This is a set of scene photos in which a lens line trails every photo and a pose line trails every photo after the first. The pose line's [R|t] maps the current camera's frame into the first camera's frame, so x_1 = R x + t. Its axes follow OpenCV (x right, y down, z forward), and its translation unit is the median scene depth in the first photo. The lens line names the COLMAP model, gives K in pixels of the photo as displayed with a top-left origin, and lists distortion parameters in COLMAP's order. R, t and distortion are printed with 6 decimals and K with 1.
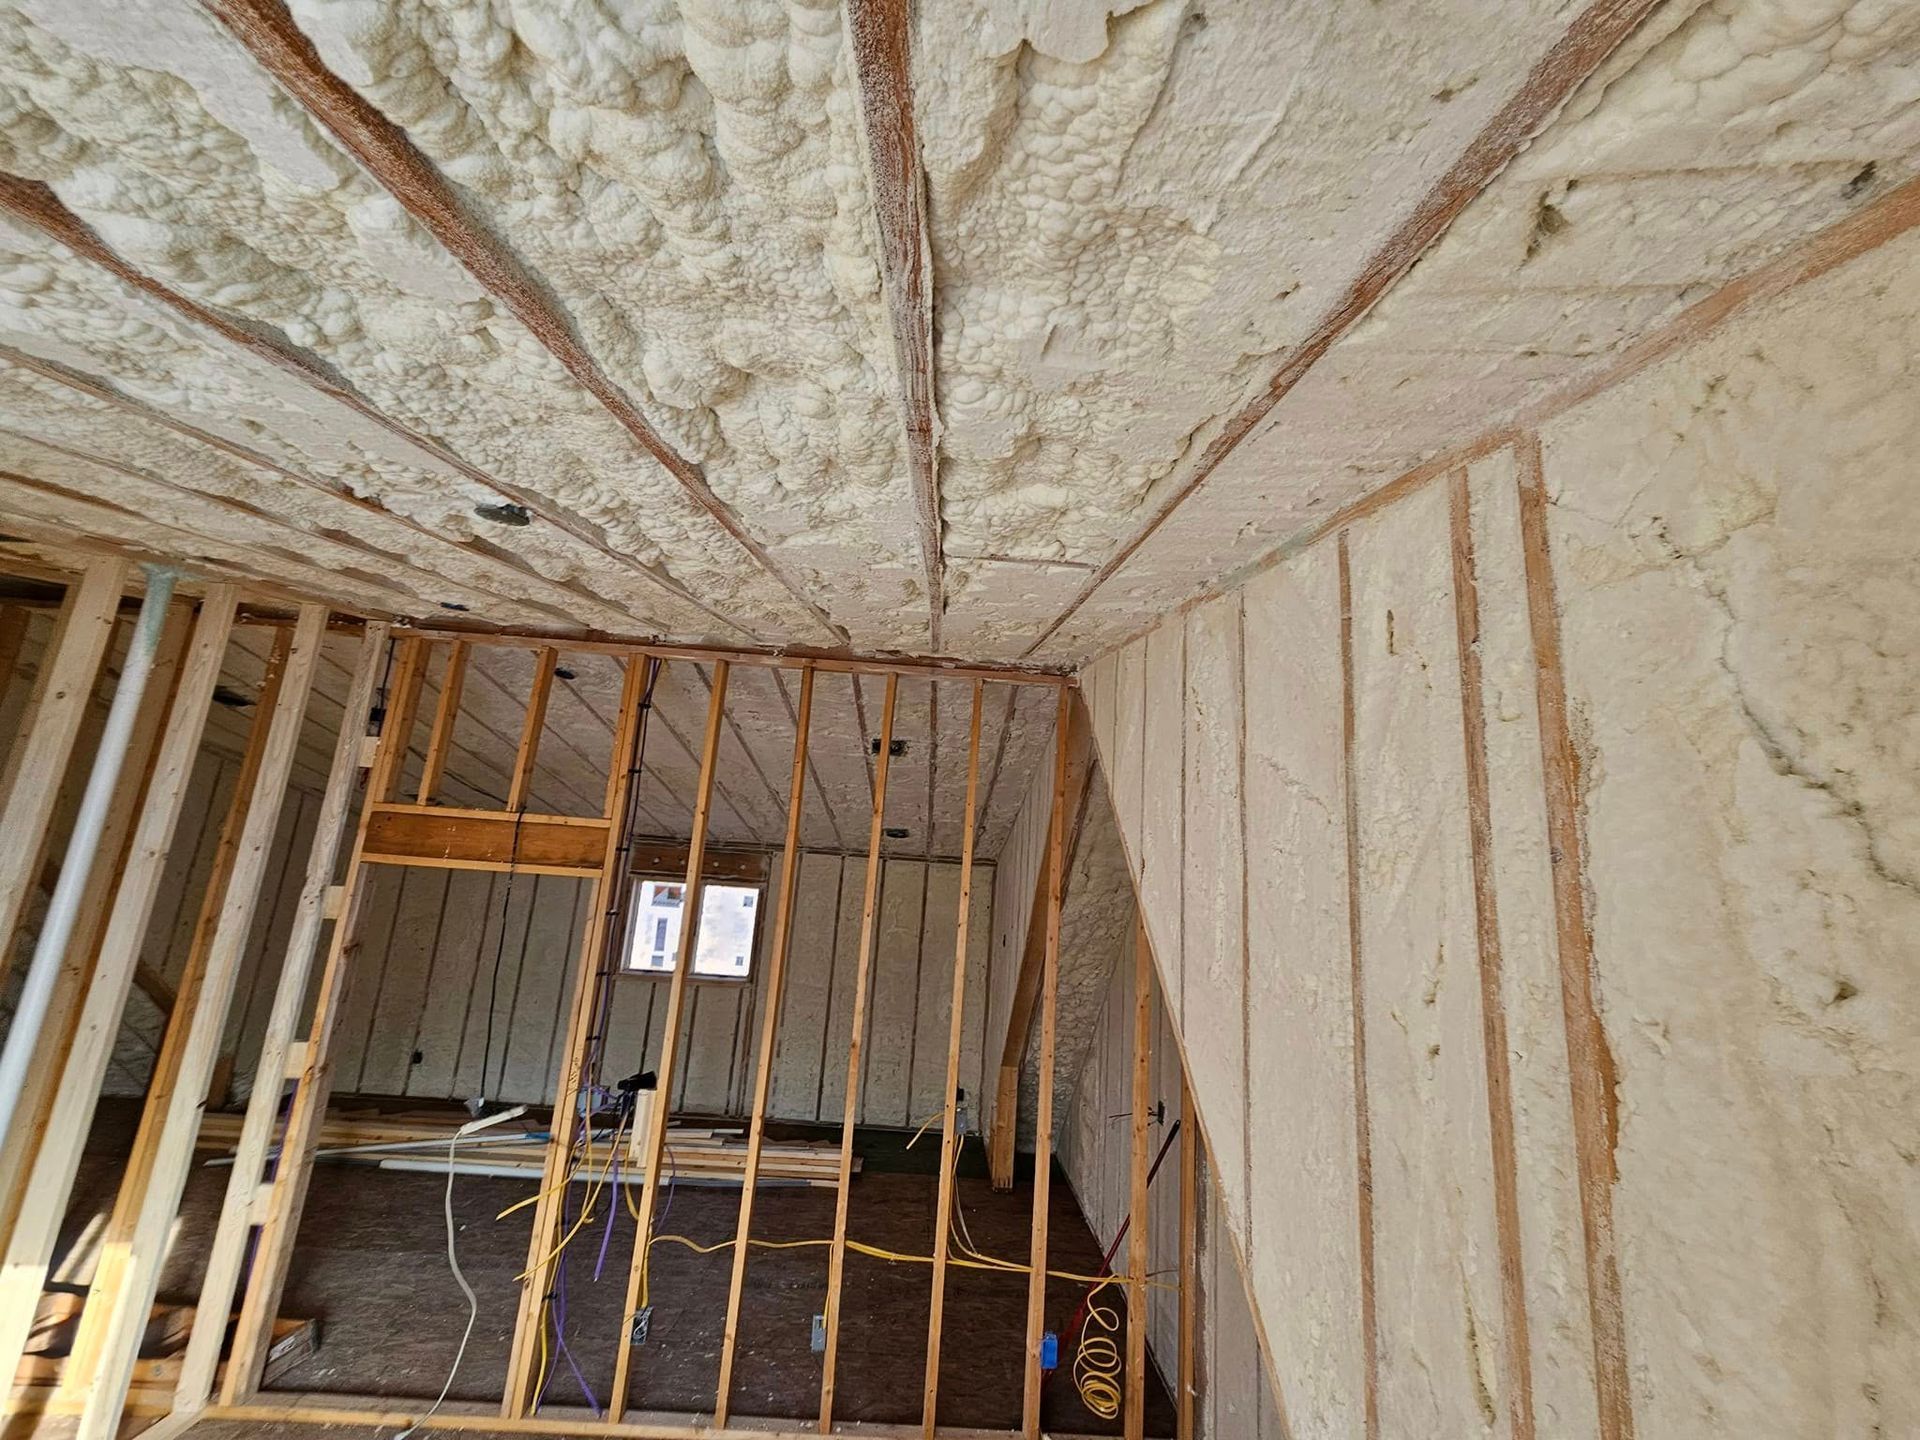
lens RADIAL K [[789.5, 0, 960.0], [0, 789.5, 720.0], [0, 0, 1]] dist [0.000343, 0.000170]
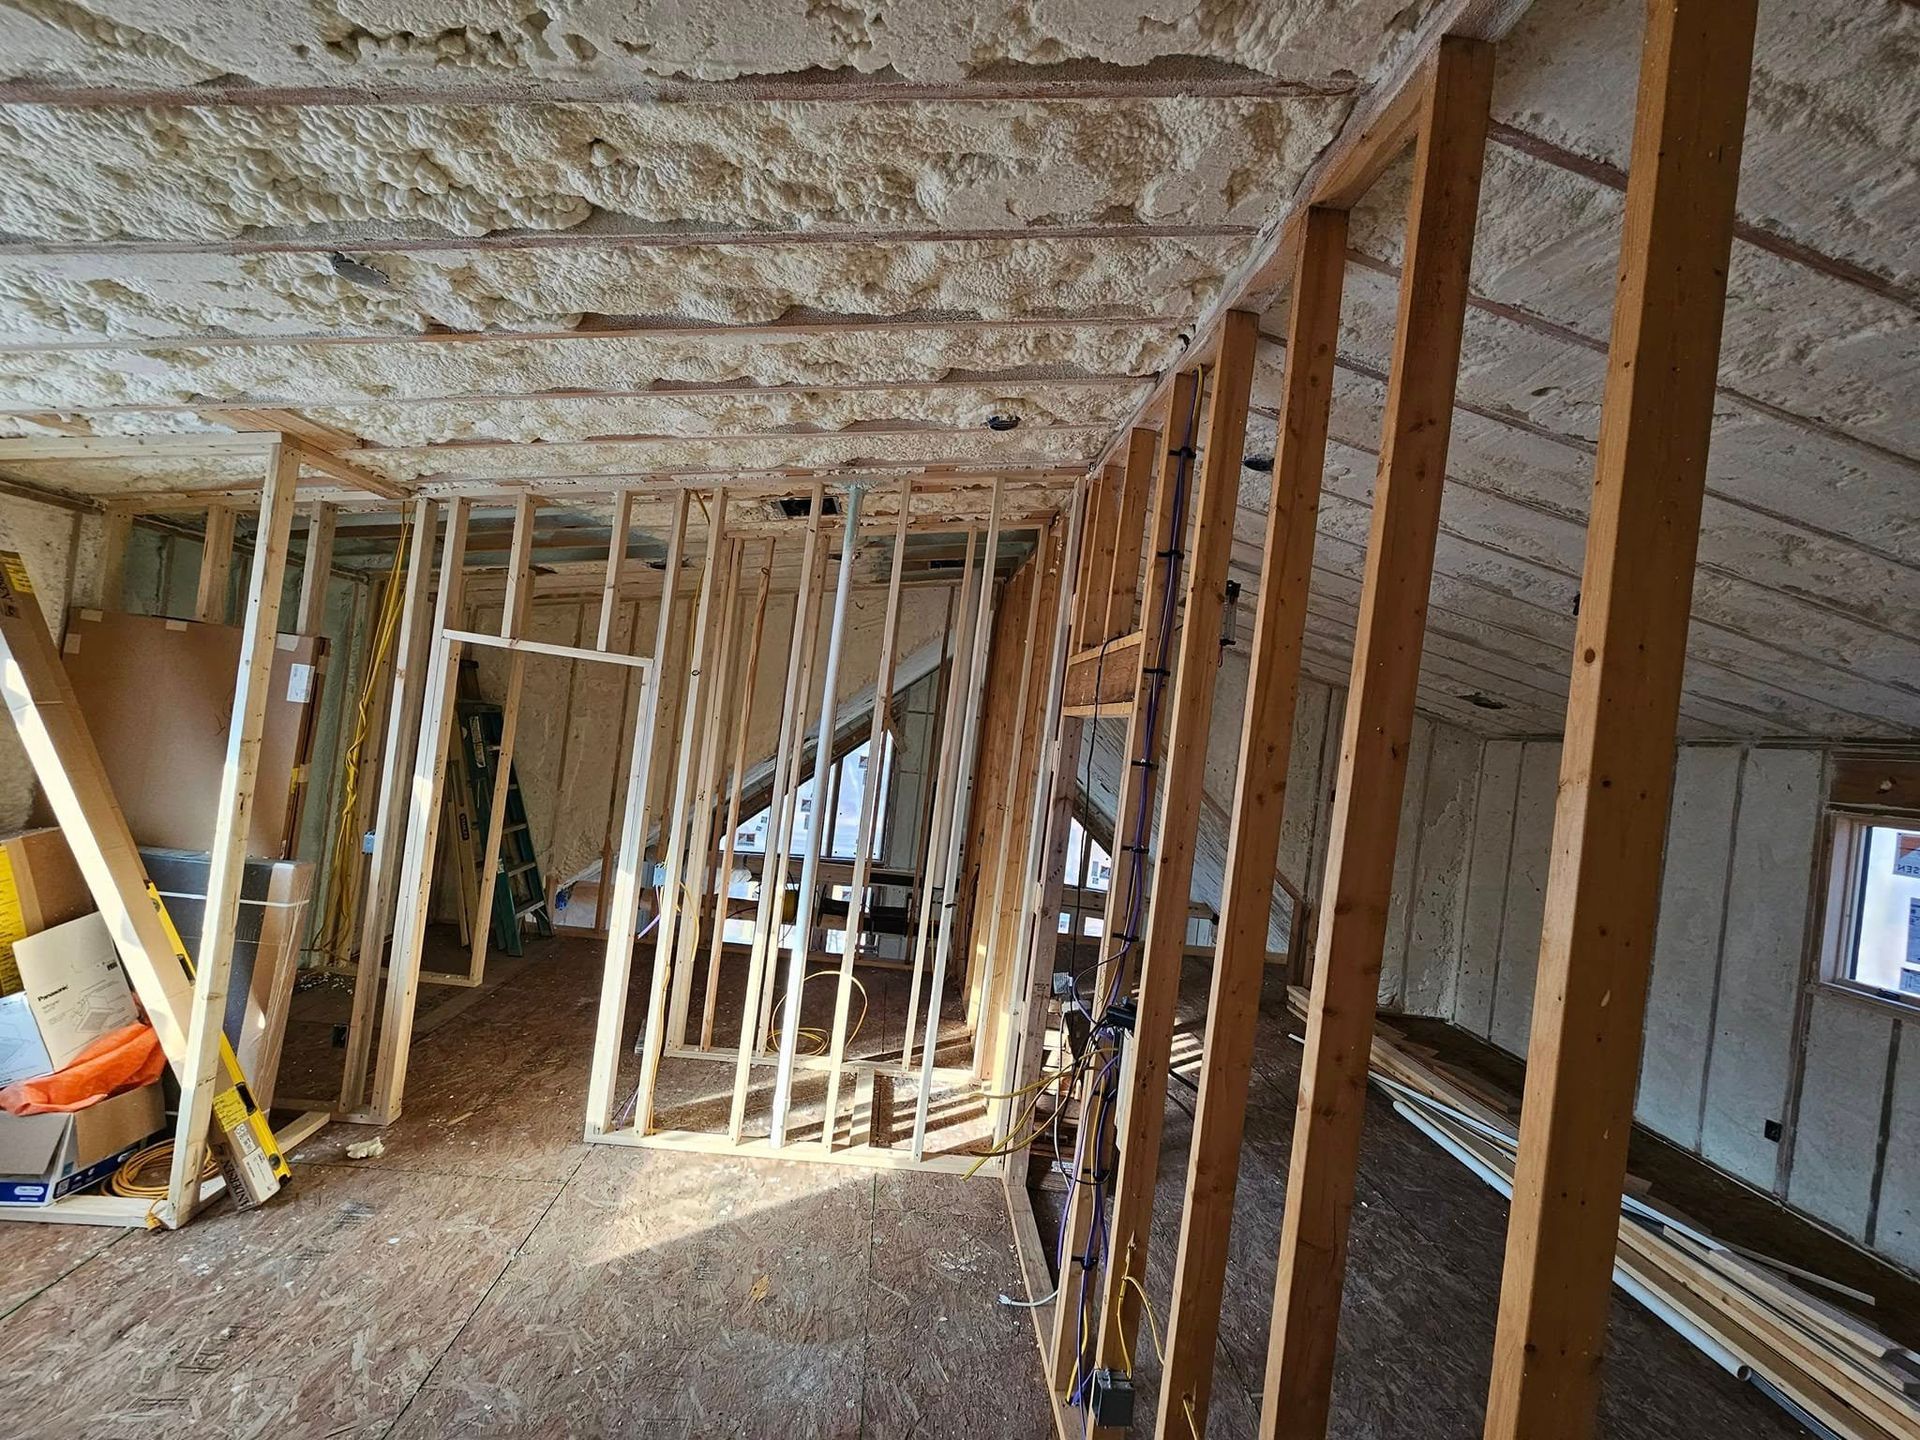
lens RADIAL K [[787.7, 0, 953.7], [0, 787.7, 724.5], [0, 0, 1]] dist [0.000675, -0.000366]
pose [[0.046812, -0.067158, -0.996644, 0.223980], [0.101837, 0.992860, -0.062120, 0.231410], [0.993699, -0.098588, 0.053316, 0.791789]]
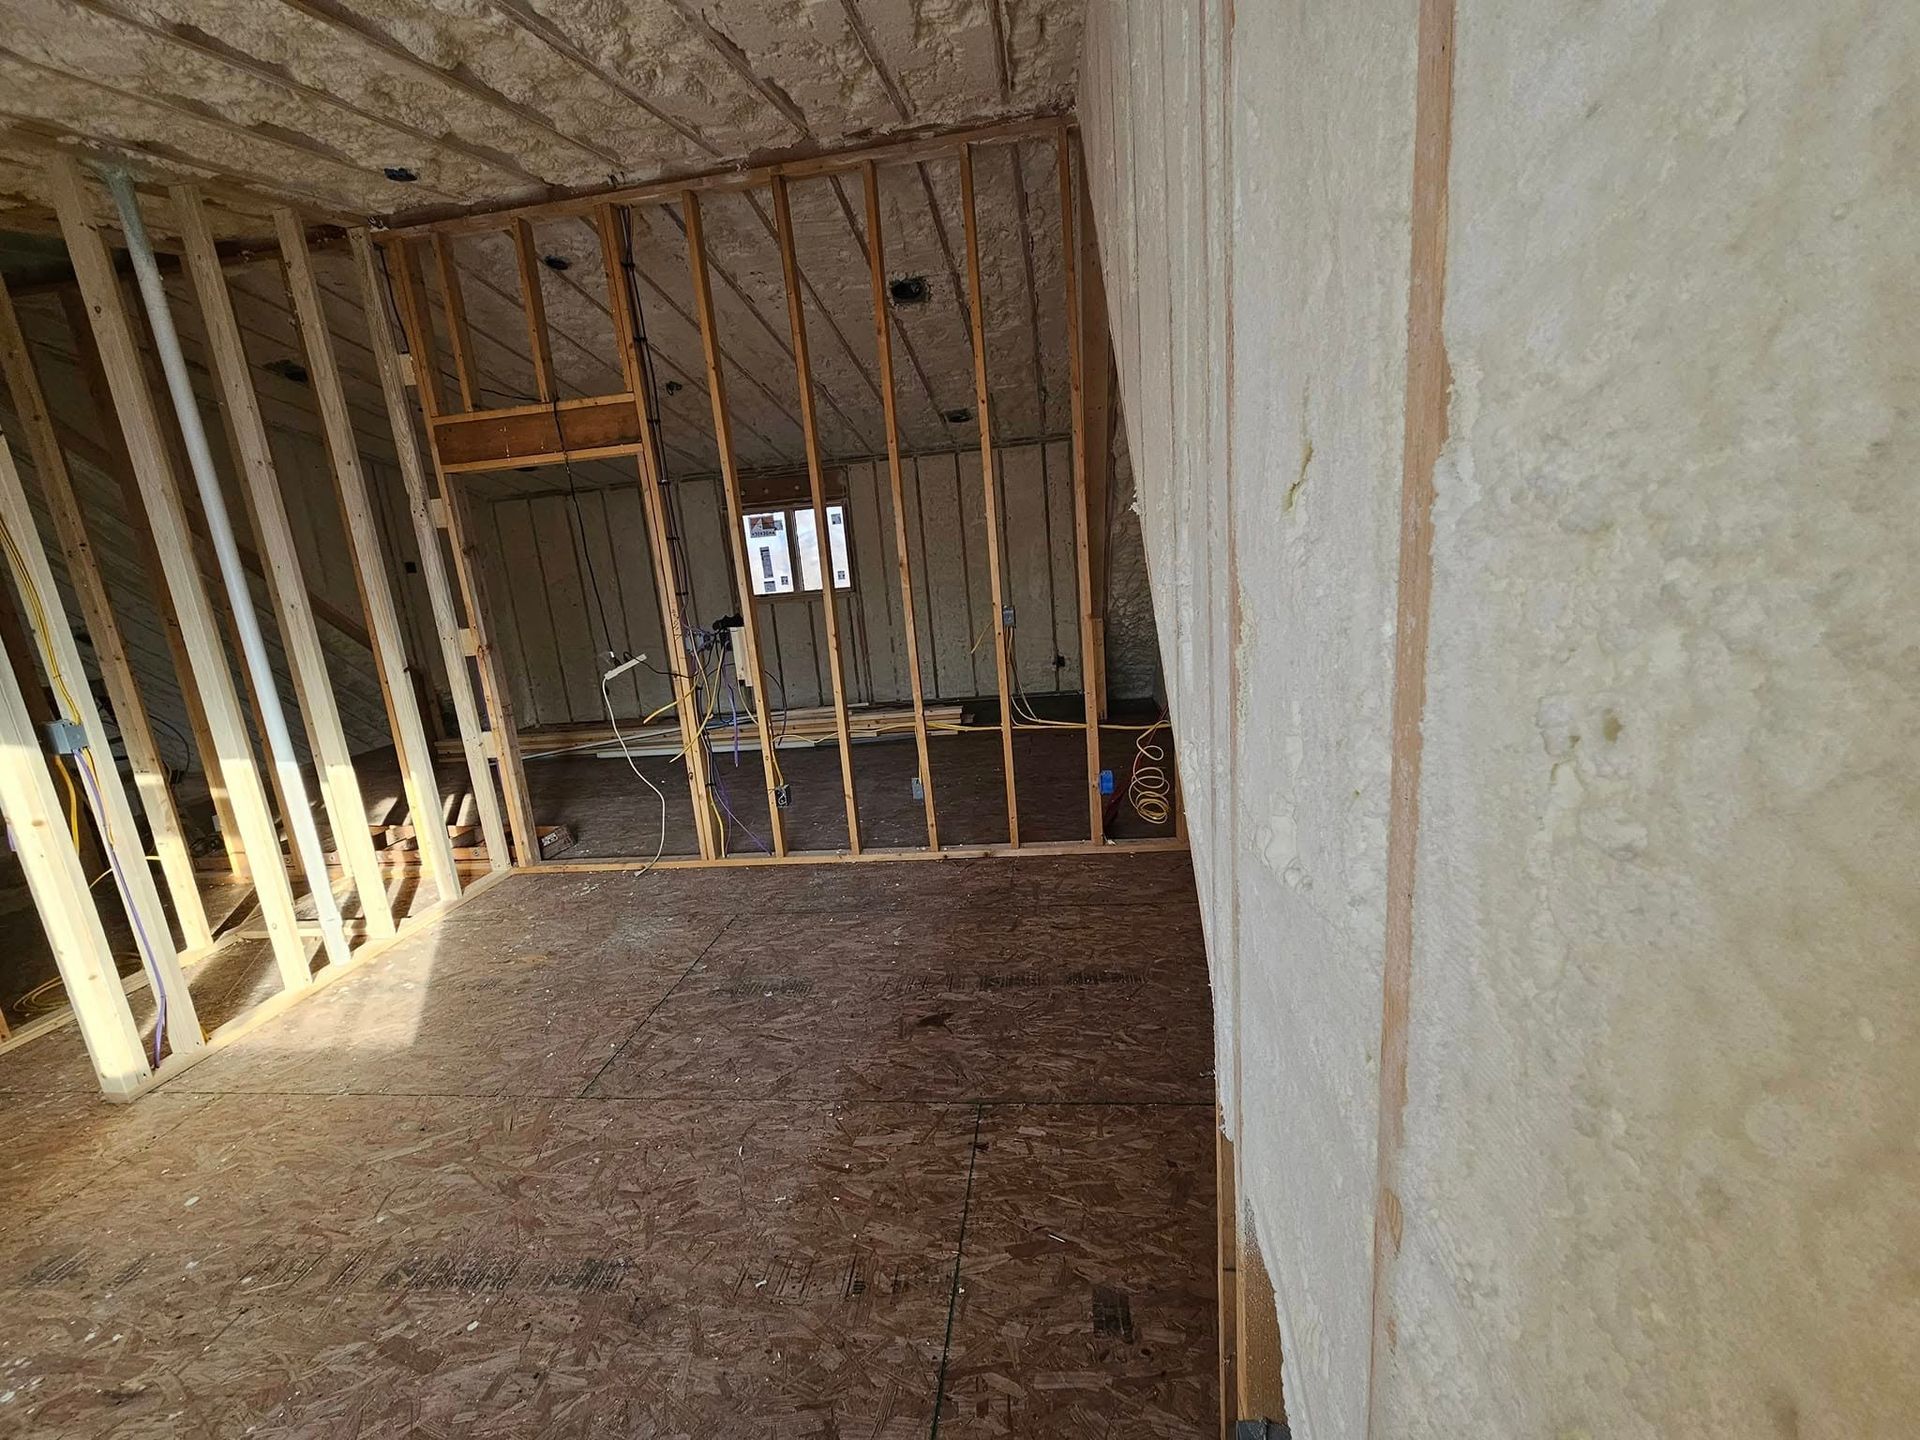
lens RADIAL K [[787.7, 0, 953.7], [0, 787.7, 724.5], [0, 0, 1]] dist [0.000675, -0.000366]
pose [[0.974569, -0.112952, -0.193538, 0.114274], [0.184307, 0.895285, 0.405582, 0.172890], [0.127460, -0.430938, 0.893335, -0.051946]]
